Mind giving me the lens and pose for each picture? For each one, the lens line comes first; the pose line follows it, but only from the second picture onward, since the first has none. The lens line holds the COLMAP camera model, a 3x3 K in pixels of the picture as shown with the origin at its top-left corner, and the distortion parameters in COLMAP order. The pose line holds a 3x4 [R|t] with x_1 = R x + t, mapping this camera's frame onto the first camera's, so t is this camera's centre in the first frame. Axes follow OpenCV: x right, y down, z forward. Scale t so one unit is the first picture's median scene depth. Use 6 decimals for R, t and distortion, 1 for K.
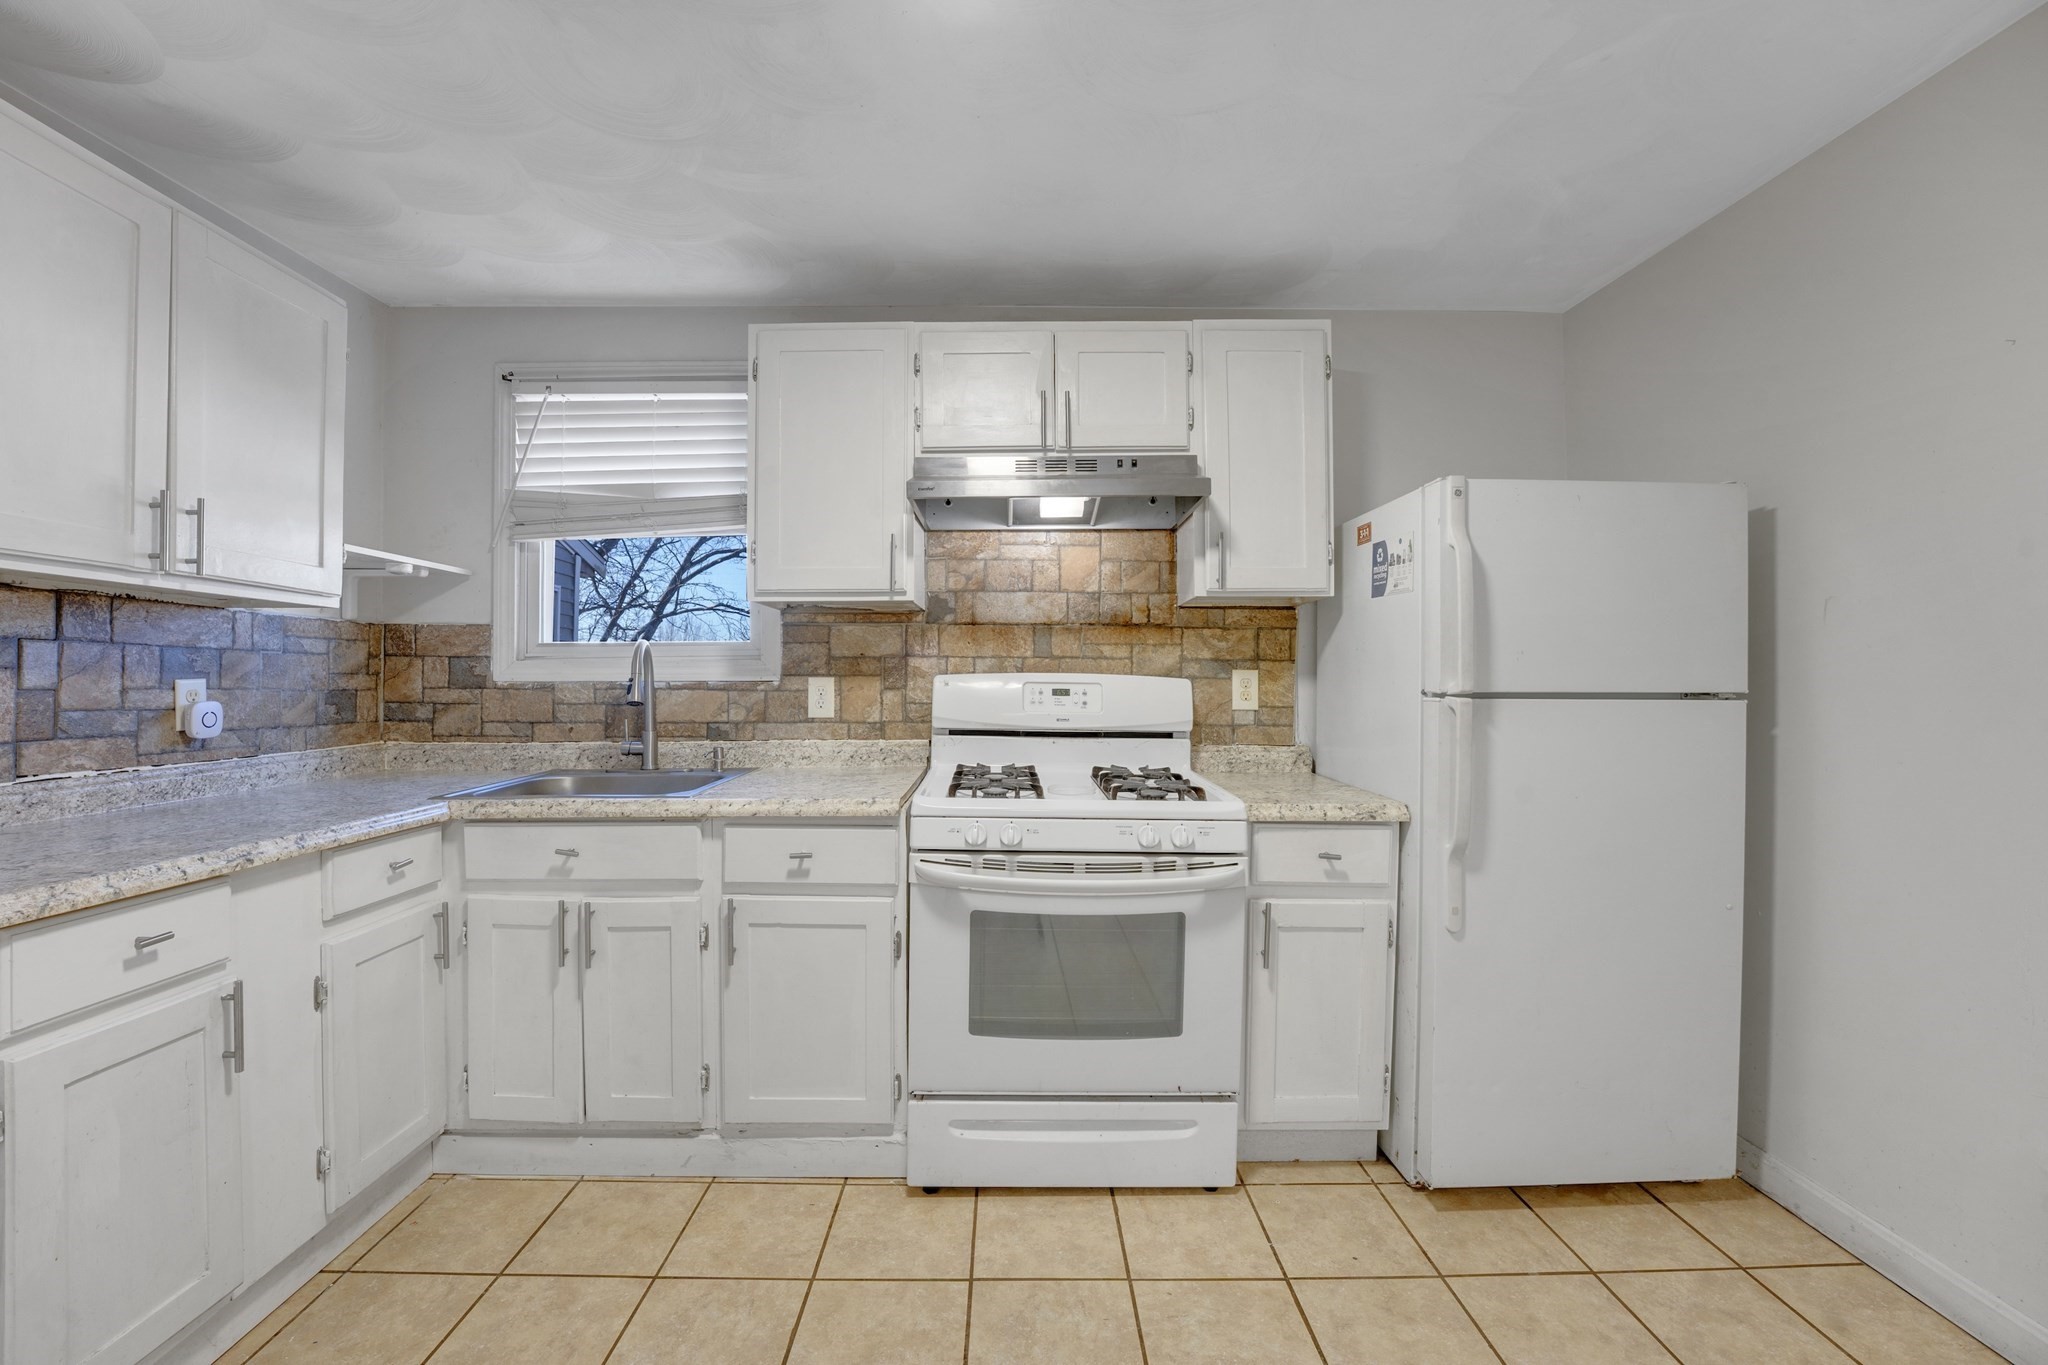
lens RADIAL K [[836.4, 0, 1018.4], [0, 836.4, 677.4], [0, 0, 1]] dist [-0.029426, 0.004261]
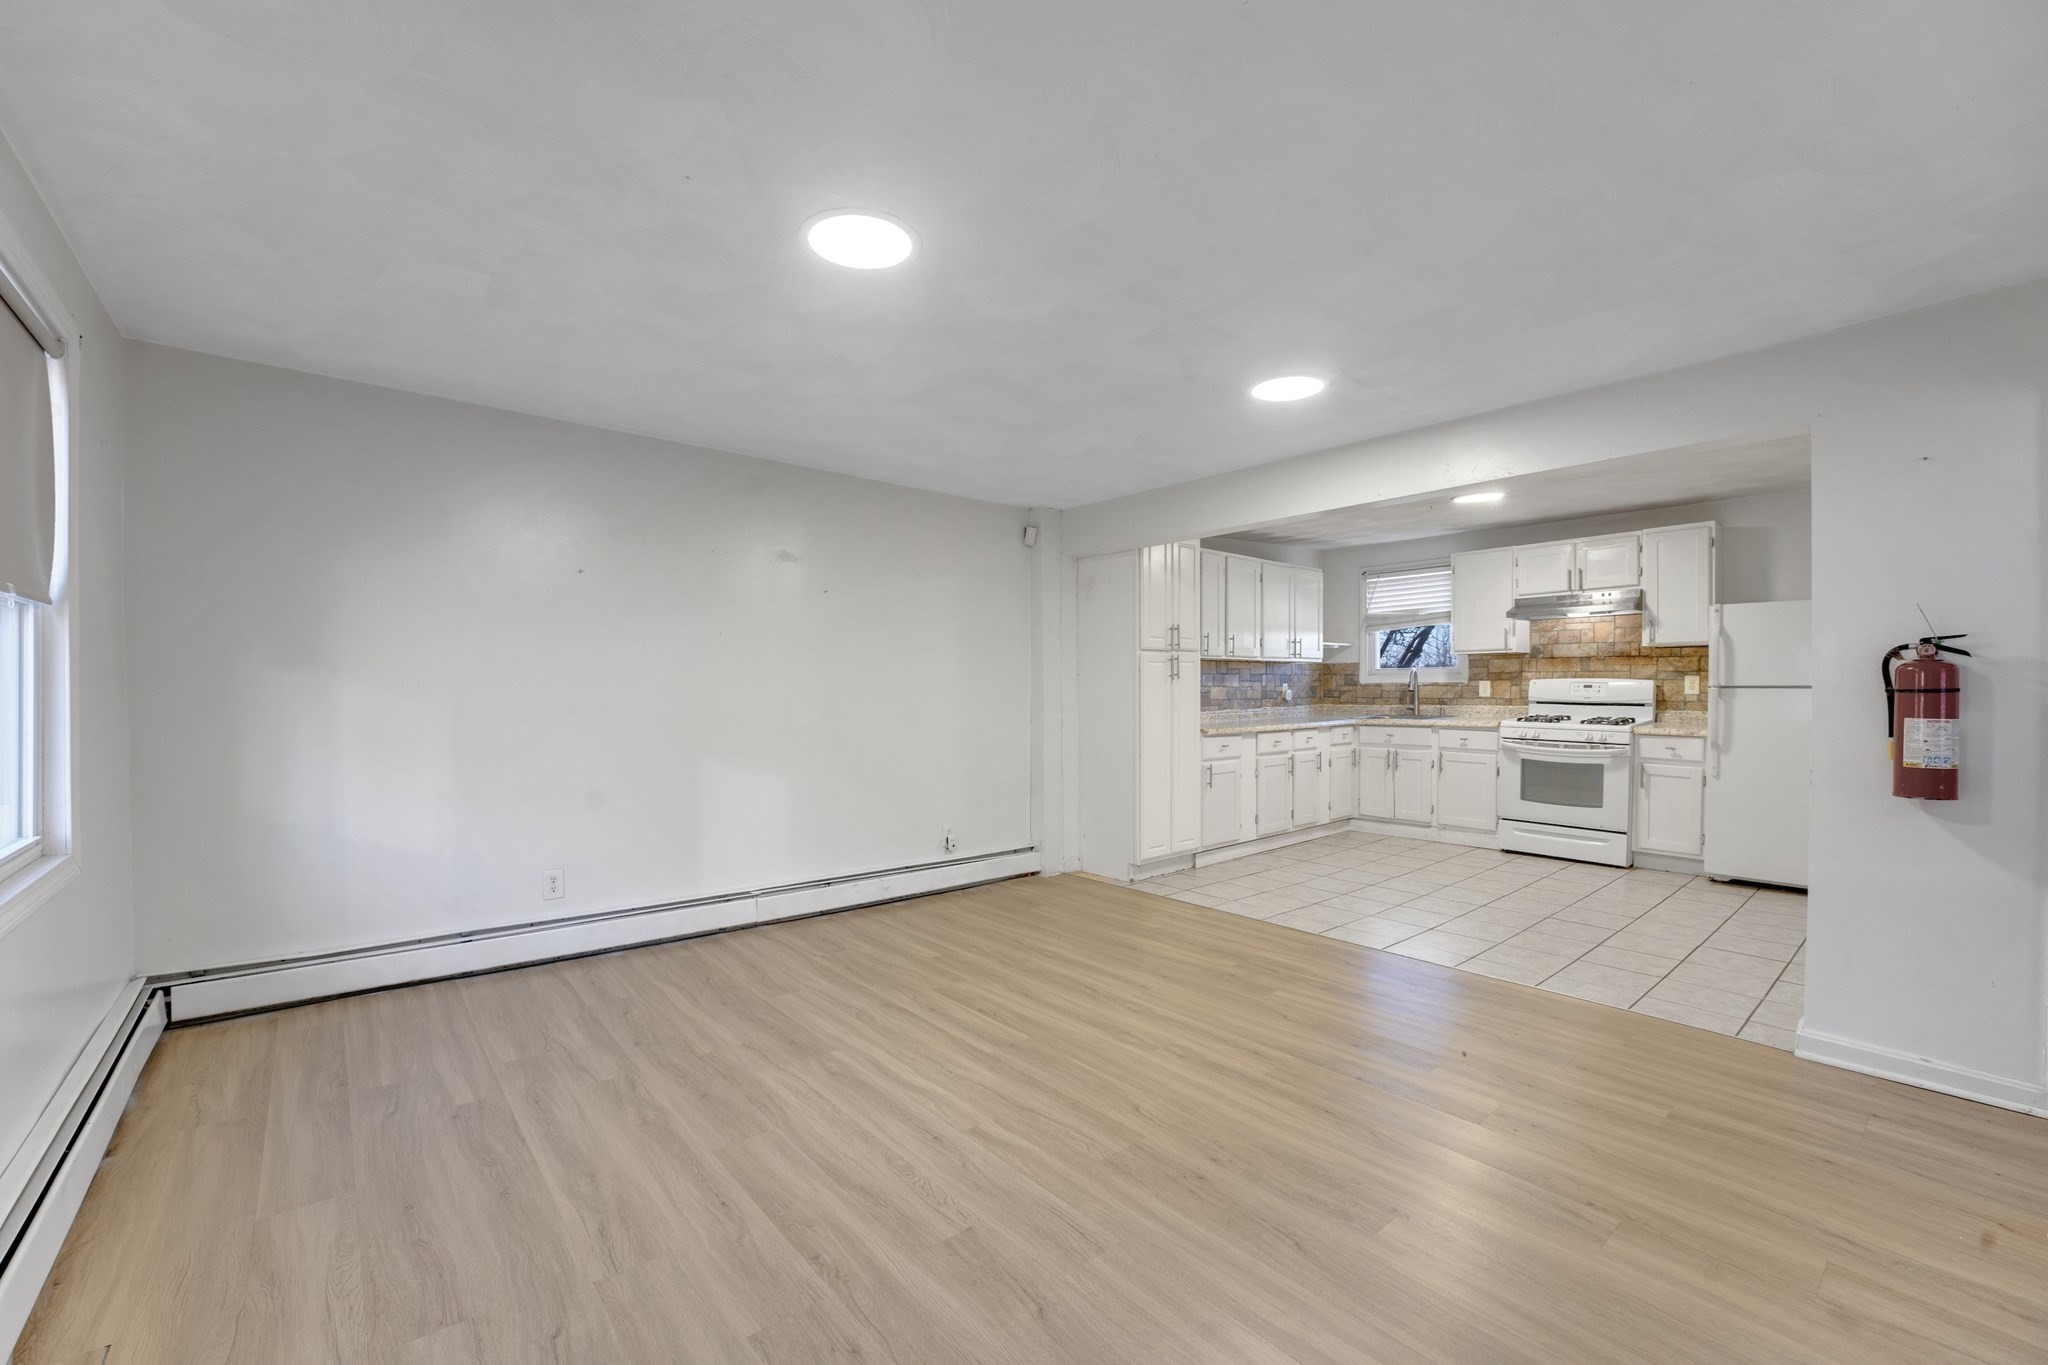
lens RADIAL K [[836.4, 0, 1024.6], [0, 836.4, 708.3], [0, 0, 1]] dist [-0.029426, 0.004261]
pose [[0.646992, 0.016528, -0.762317, 1.013149], [0.014210, 0.999330, 0.033728, -0.027644], [0.762364, -0.032654, 0.646324, -2.195983]]
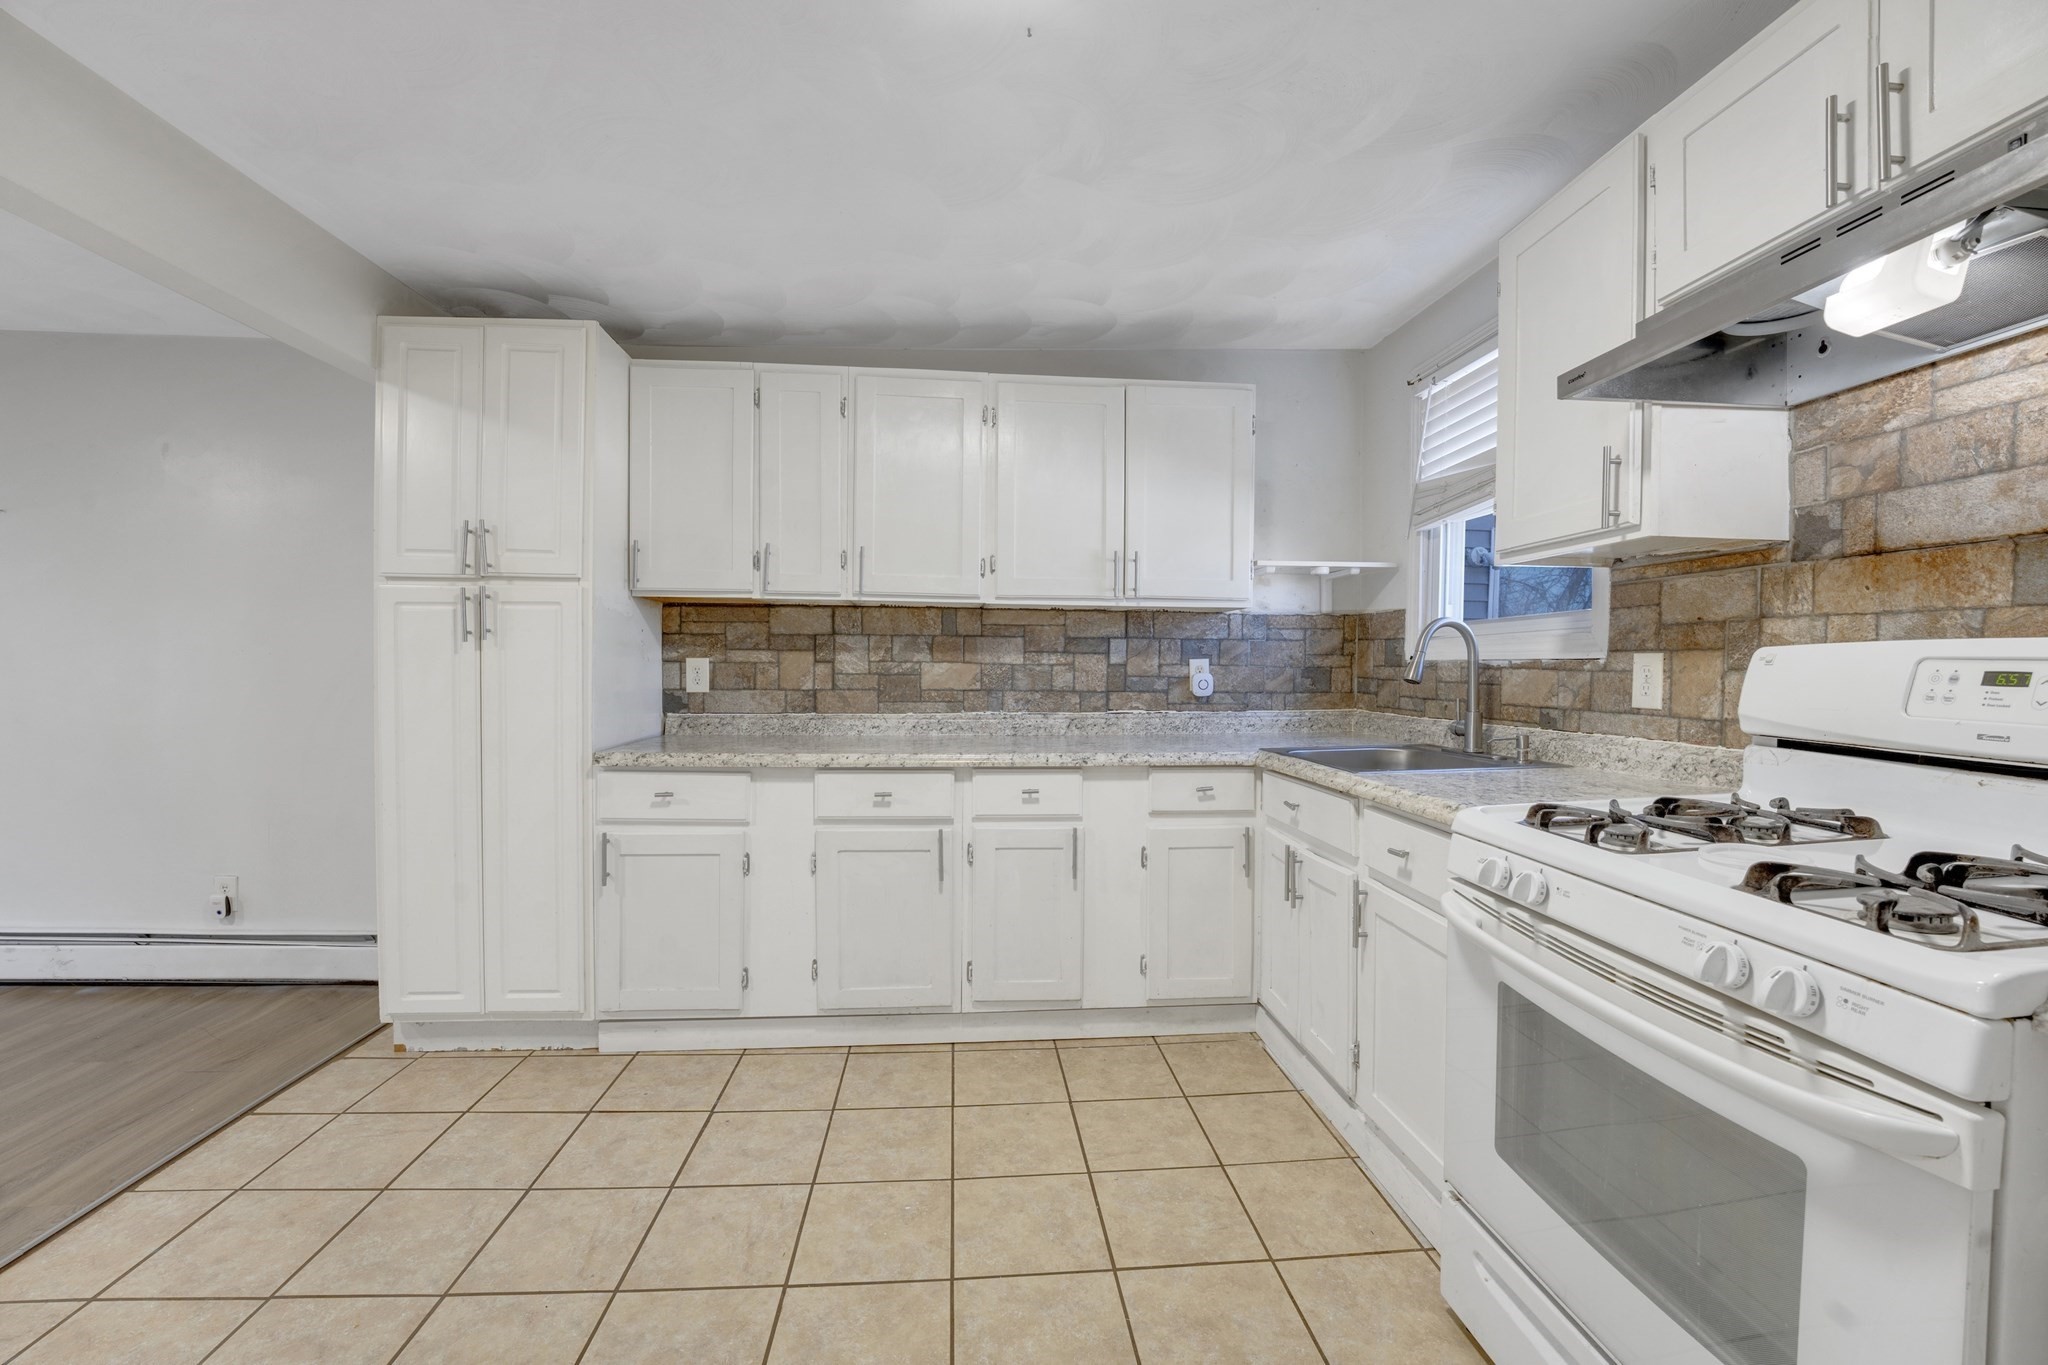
lens RADIAL K [[836.4, 0, 1017.3], [0, 836.4, 687.9], [0, 0, 1]] dist [-0.029426, 0.004261]
pose [[0.072206, 0.028887, -0.996971, 0.578316], [0.002851, 0.999570, 0.029169, 0.010072], [0.997386, -0.004949, 0.072092, 0.519035]]
